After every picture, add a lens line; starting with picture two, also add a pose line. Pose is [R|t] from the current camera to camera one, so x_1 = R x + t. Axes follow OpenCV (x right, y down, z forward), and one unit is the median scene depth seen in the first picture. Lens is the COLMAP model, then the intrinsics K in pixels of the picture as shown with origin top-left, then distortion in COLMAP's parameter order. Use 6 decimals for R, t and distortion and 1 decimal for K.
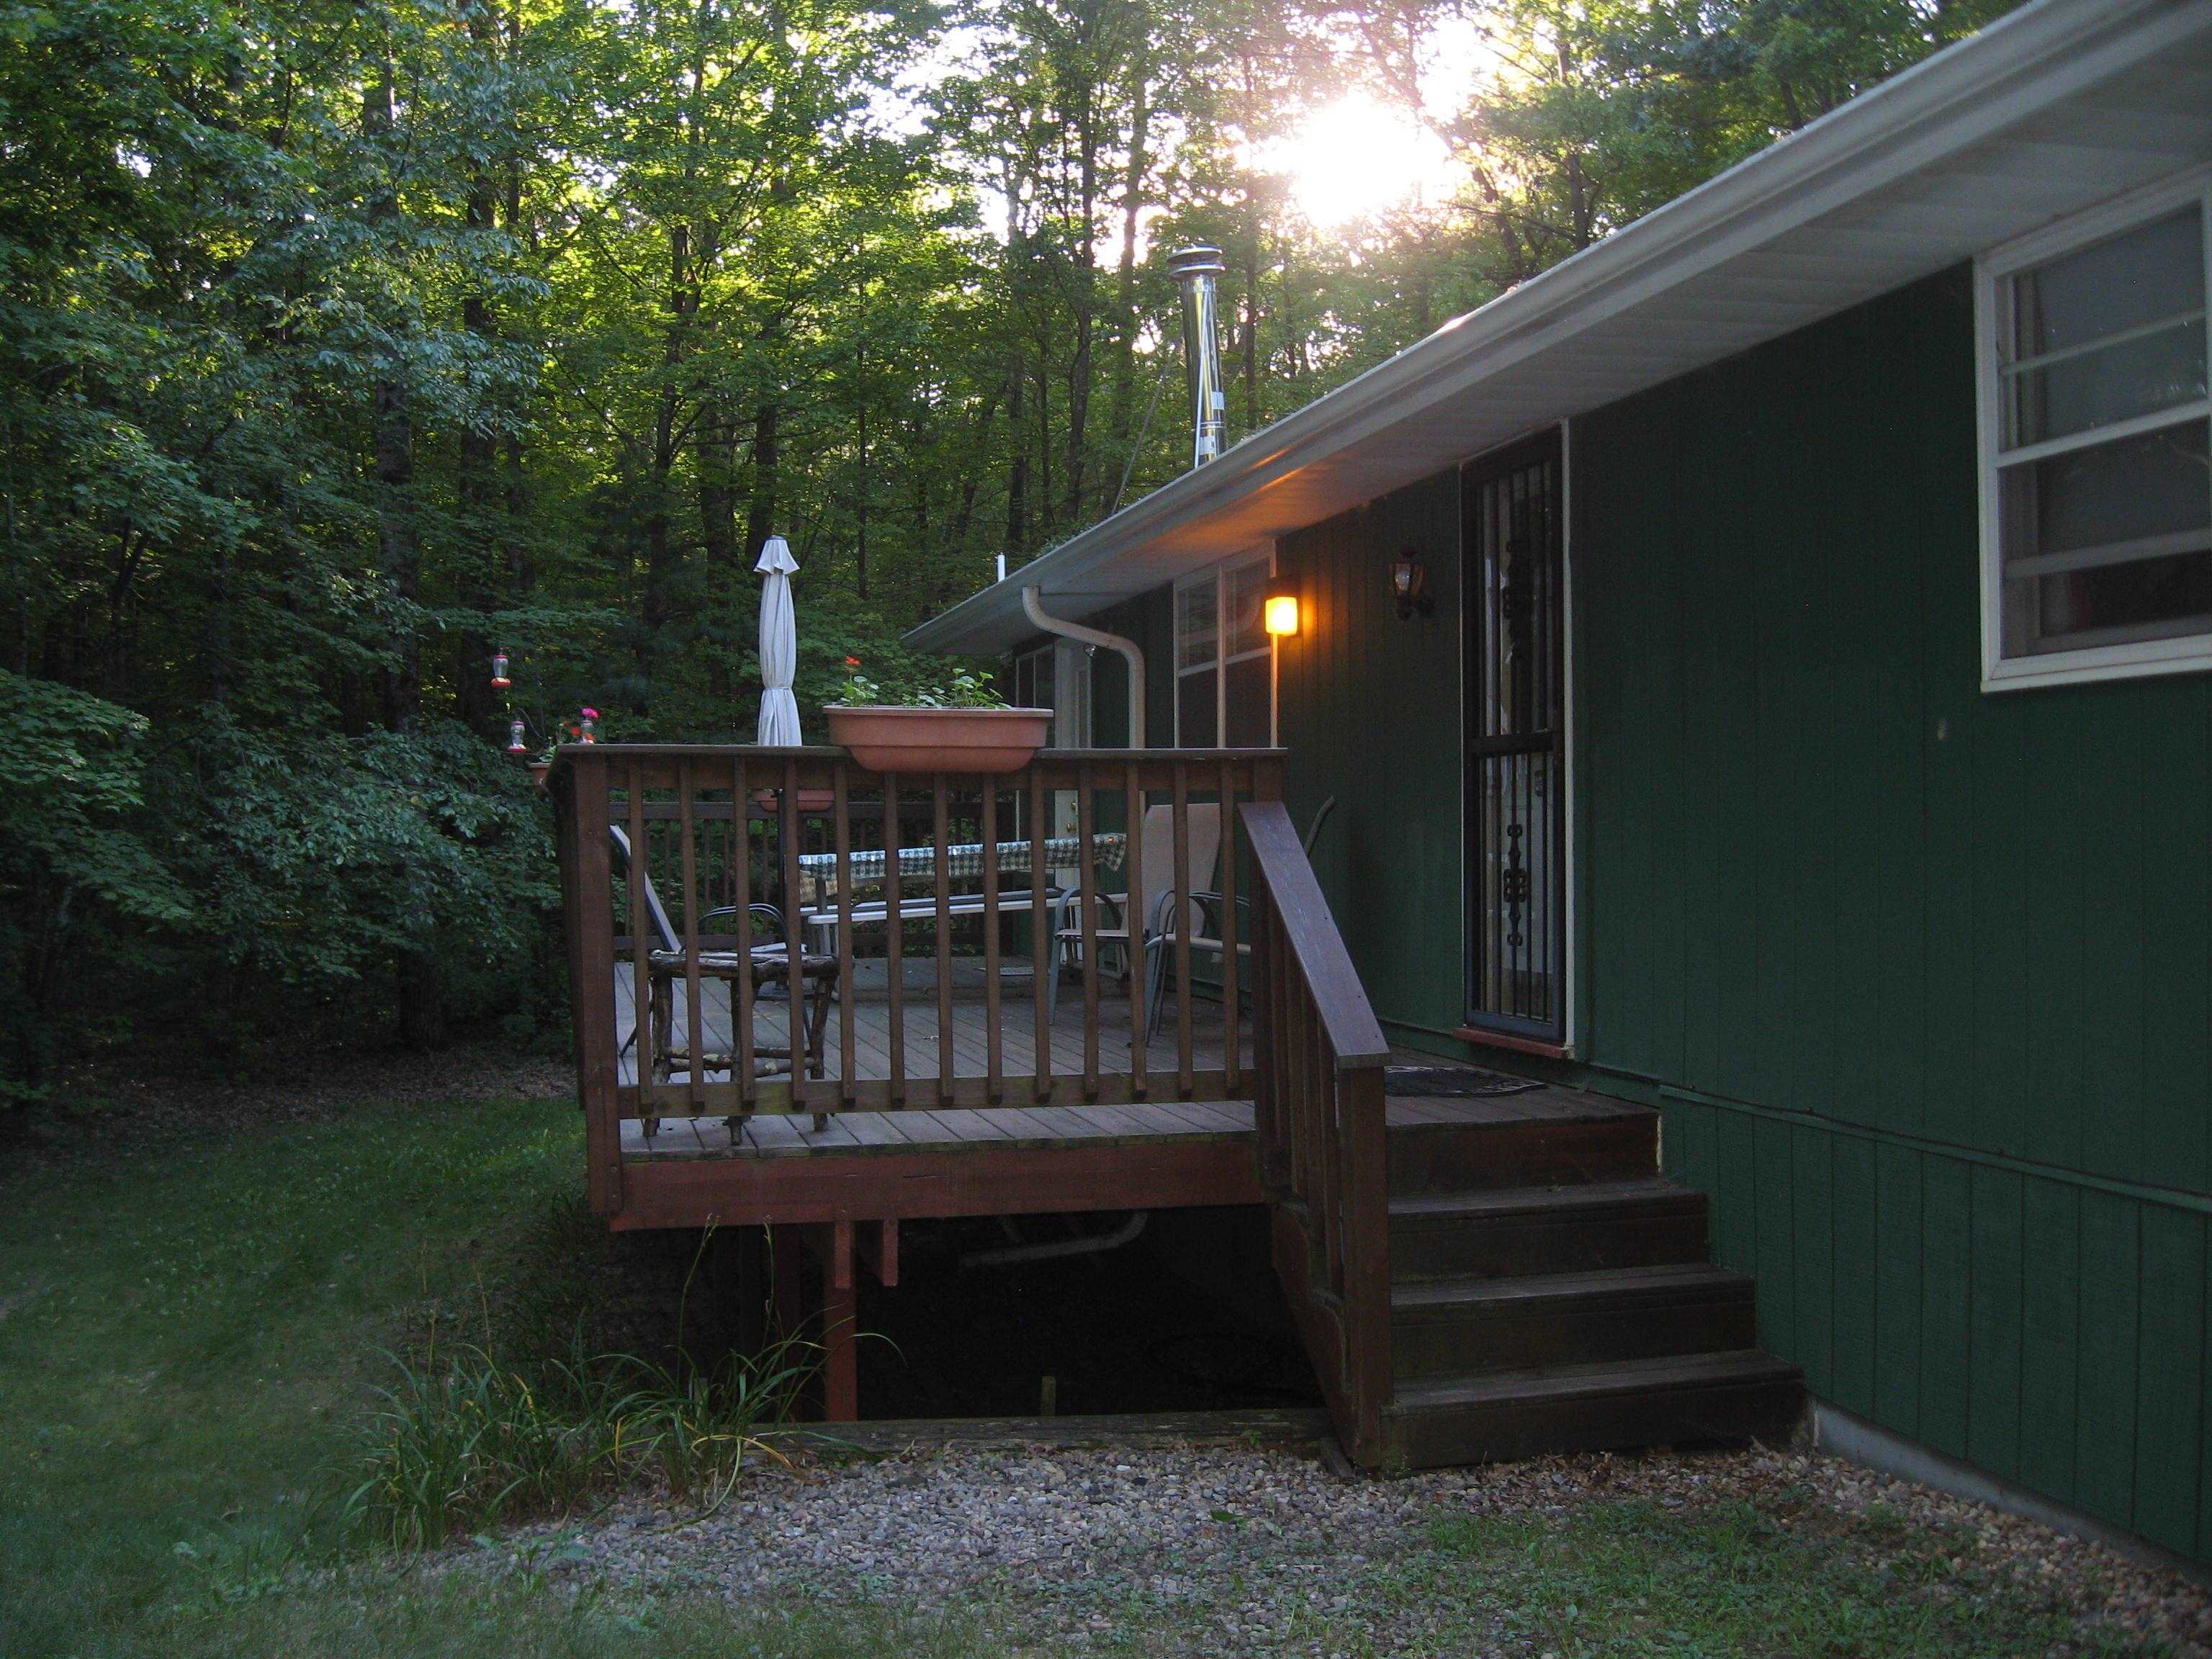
lens RADIAL K [[2278.1, 0, 1106.0], [0, 2278.1, 829.5], [0, 0, 1]] dist [-0.146861, 0.094879]
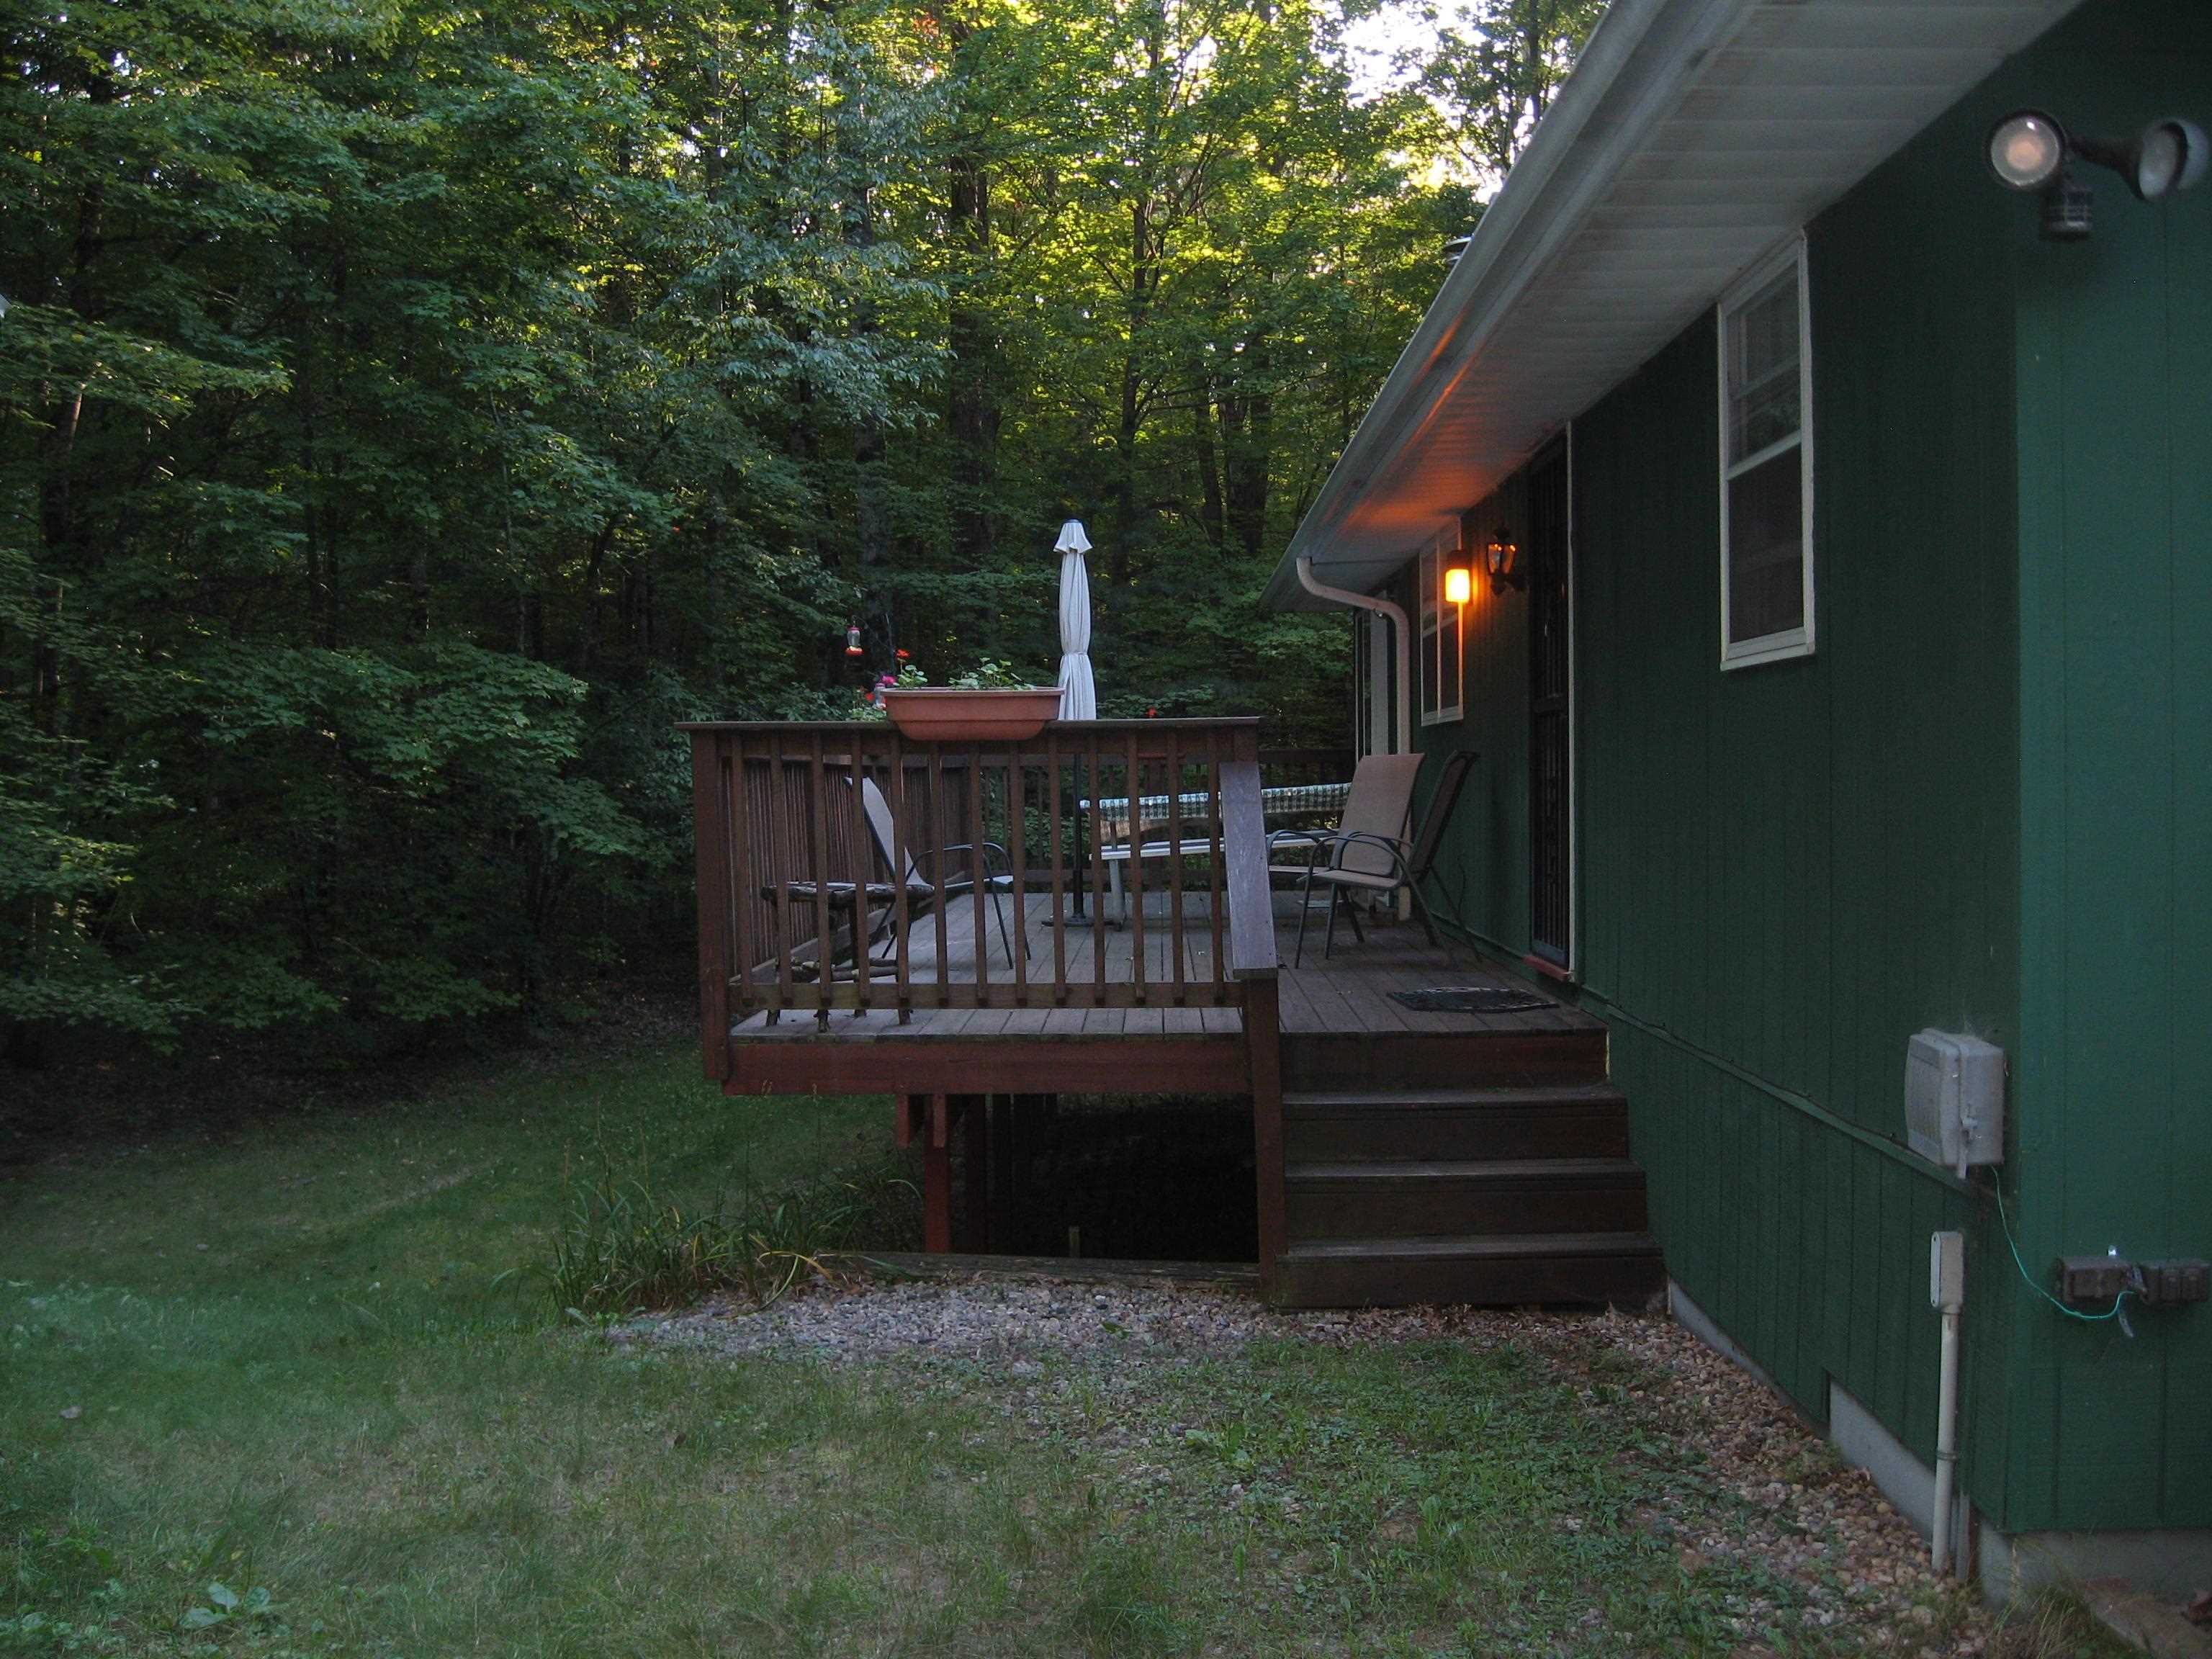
lens RADIAL K [[2278.1, 0, 1106.0], [0, 2278.1, 829.5], [0, 0, 1]] dist [-0.146861, 0.094879]
pose [[0.965819, 0.002630, -0.259203, 0.317059], [0.004664, 0.999610, 0.027519, -0.009829], [0.259174, -0.027788, 0.965431, -0.192153]]
